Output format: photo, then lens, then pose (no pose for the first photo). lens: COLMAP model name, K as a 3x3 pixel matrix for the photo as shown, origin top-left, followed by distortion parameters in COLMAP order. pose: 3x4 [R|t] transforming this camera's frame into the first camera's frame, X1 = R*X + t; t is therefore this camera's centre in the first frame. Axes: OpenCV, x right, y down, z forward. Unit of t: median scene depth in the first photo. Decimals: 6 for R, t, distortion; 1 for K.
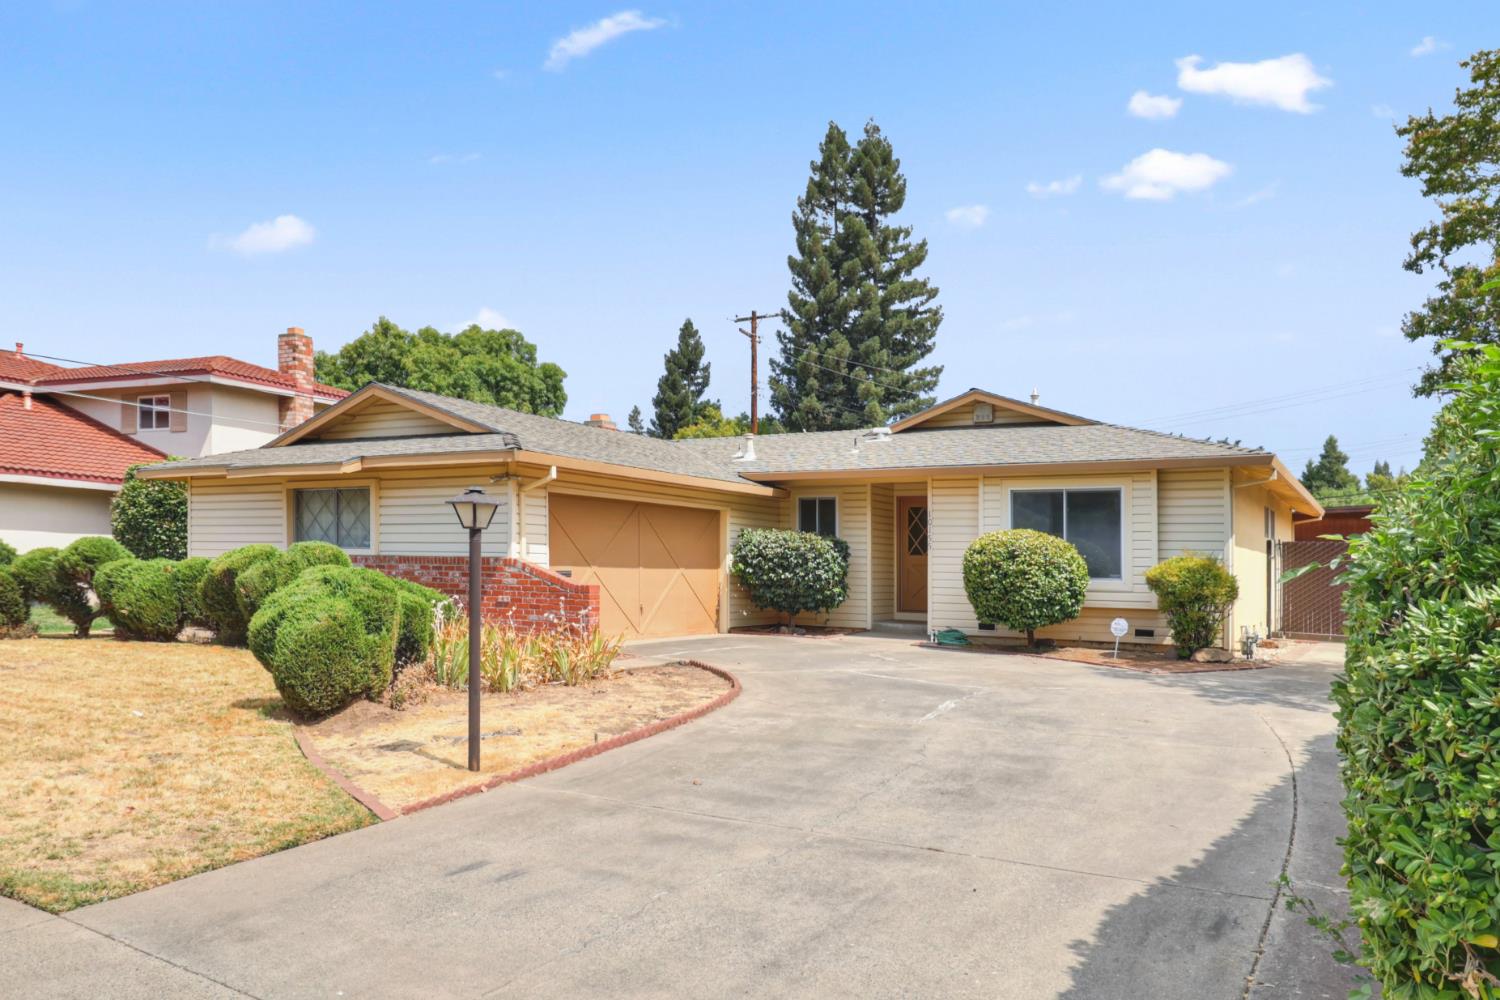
lens RADIAL K [[1076.7, 0, 750.0], [0, 1076.7, 500.0], [0, 0, 1]] dist [0.001623, -0.000826]
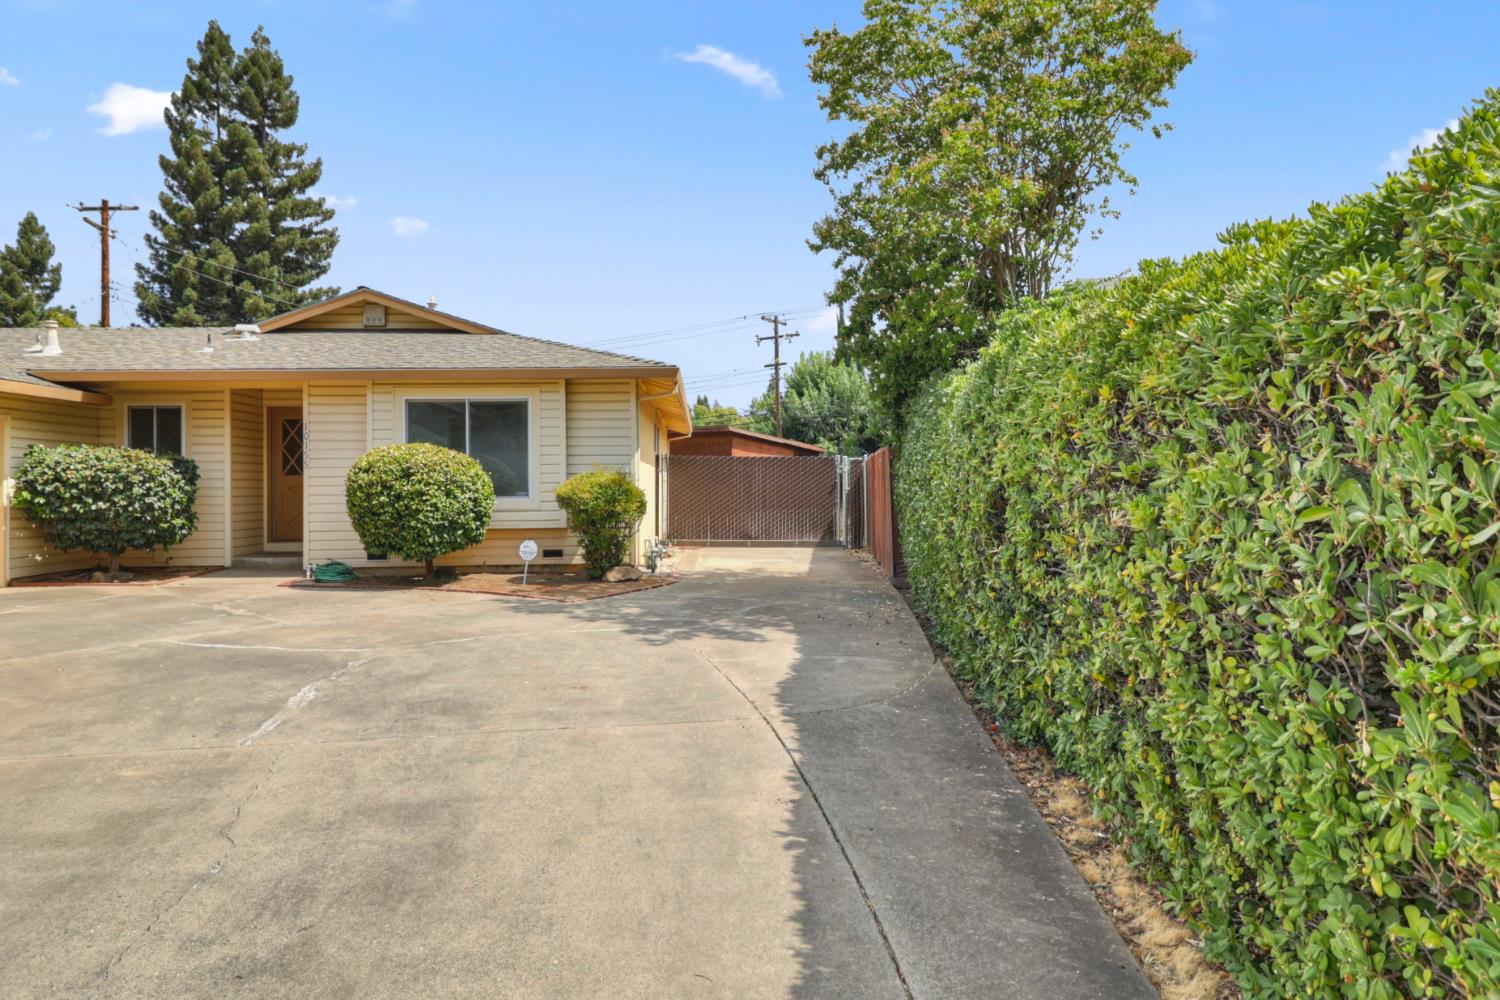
lens RADIAL K [[937.4, 0, 751.8], [0, 937.4, 462.7], [0, 0, 1]] dist [0.003712, 0.001738]
pose [[0.832852, -0.012947, 0.553345, 0.049368], [-0.010229, 0.999196, 0.038775, 0.009170], [-0.553402, -0.037954, 0.832049, 0.189130]]
